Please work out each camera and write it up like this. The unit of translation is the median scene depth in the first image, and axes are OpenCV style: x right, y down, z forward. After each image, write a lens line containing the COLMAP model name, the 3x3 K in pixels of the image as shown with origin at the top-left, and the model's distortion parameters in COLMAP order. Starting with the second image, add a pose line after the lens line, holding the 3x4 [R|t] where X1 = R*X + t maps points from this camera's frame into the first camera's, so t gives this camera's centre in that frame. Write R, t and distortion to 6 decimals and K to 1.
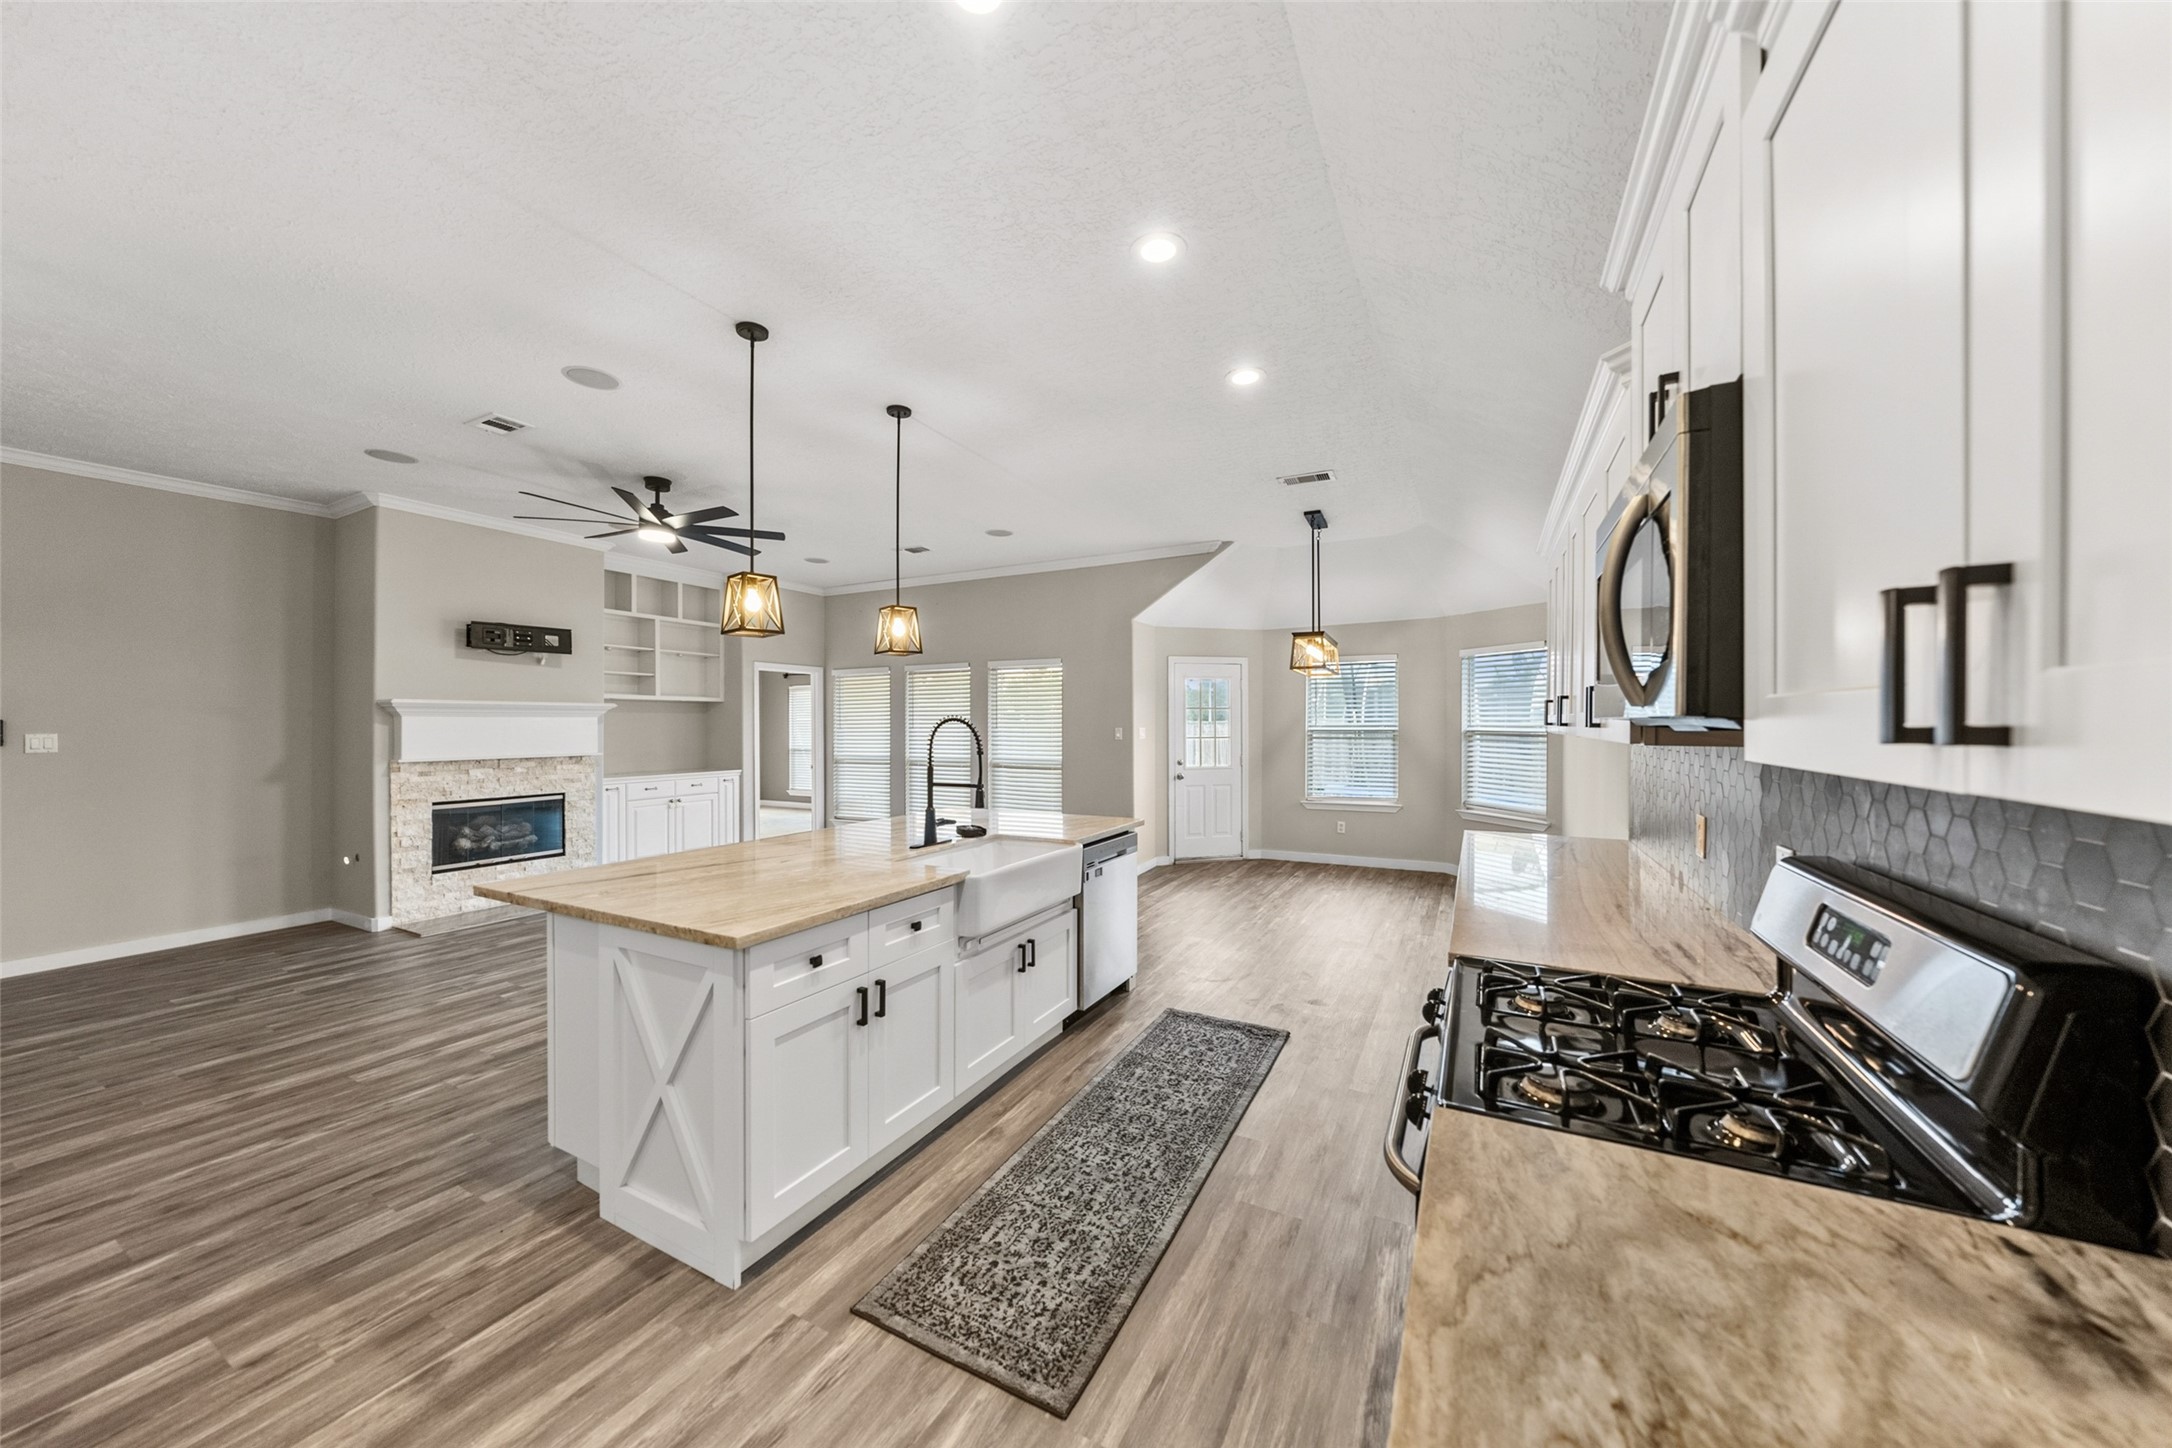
lens RADIAL K [[747.4, 0, 1080.5], [0, 747.4, 724.7], [0, 0, 1]] dist [-0.006898, 0.000984]
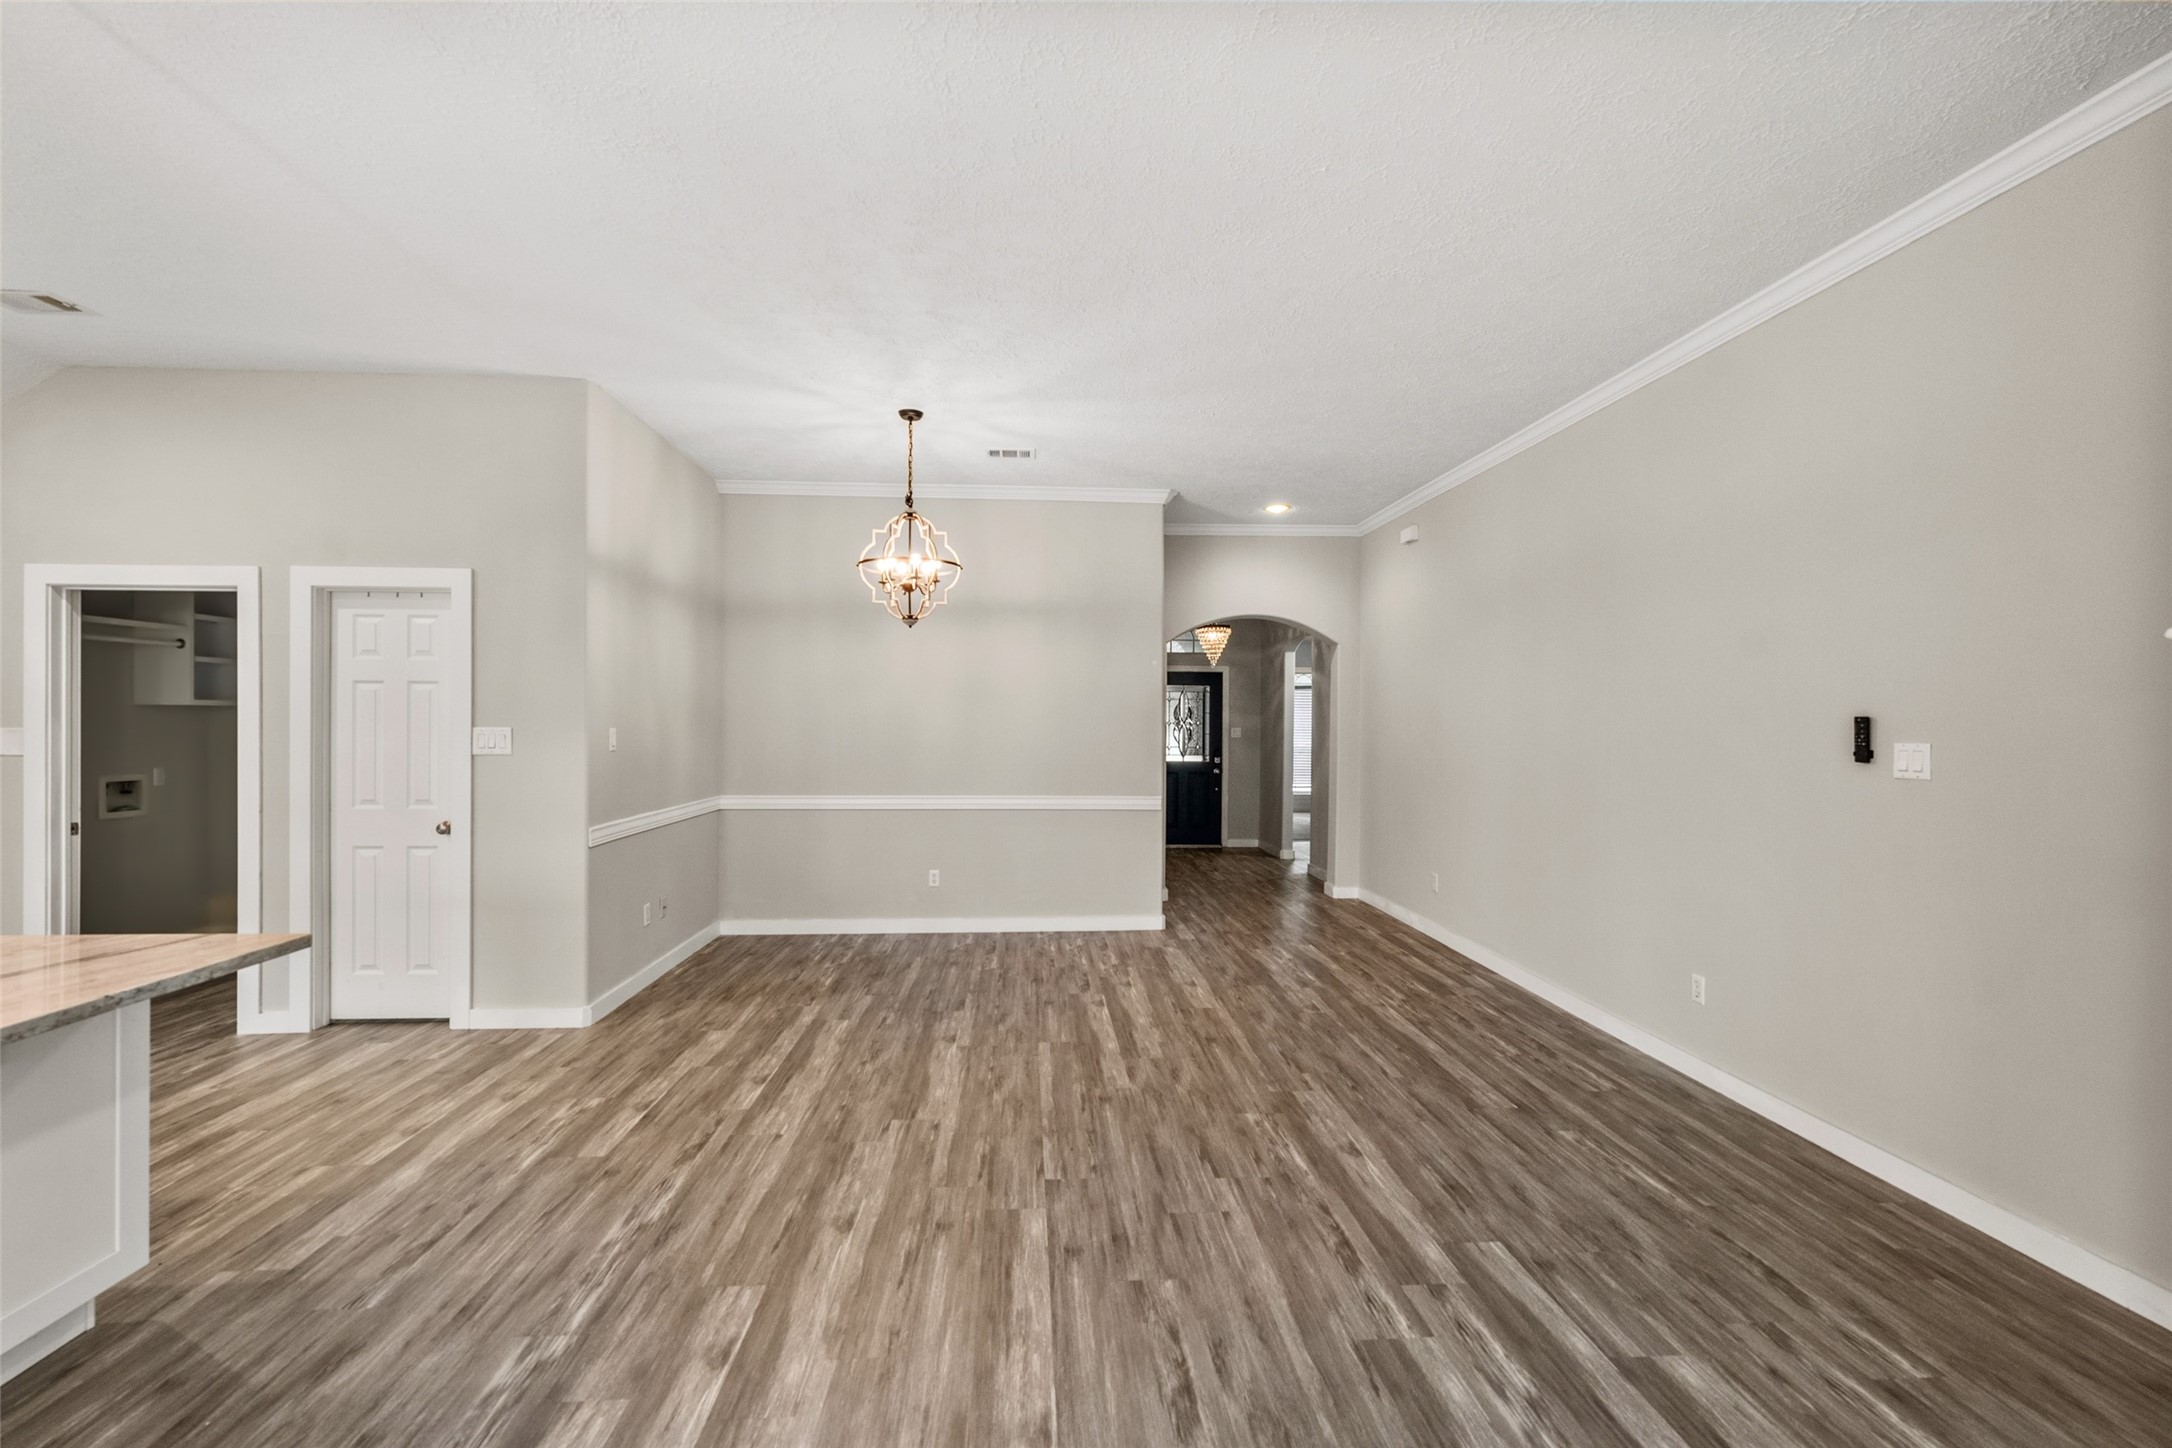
lens RADIAL K [[897.4, 0, 1073.8], [0, 897.4, 717.6], [0, 0, 1]] dist [-0.001887, 0.000385]
pose [[-0.851966, -0.002511, -0.523591, -0.749989], [-0.002297, 0.999997, -0.001059, -0.004677], [0.523592, 0.000301, -0.851969, 1.648658]]
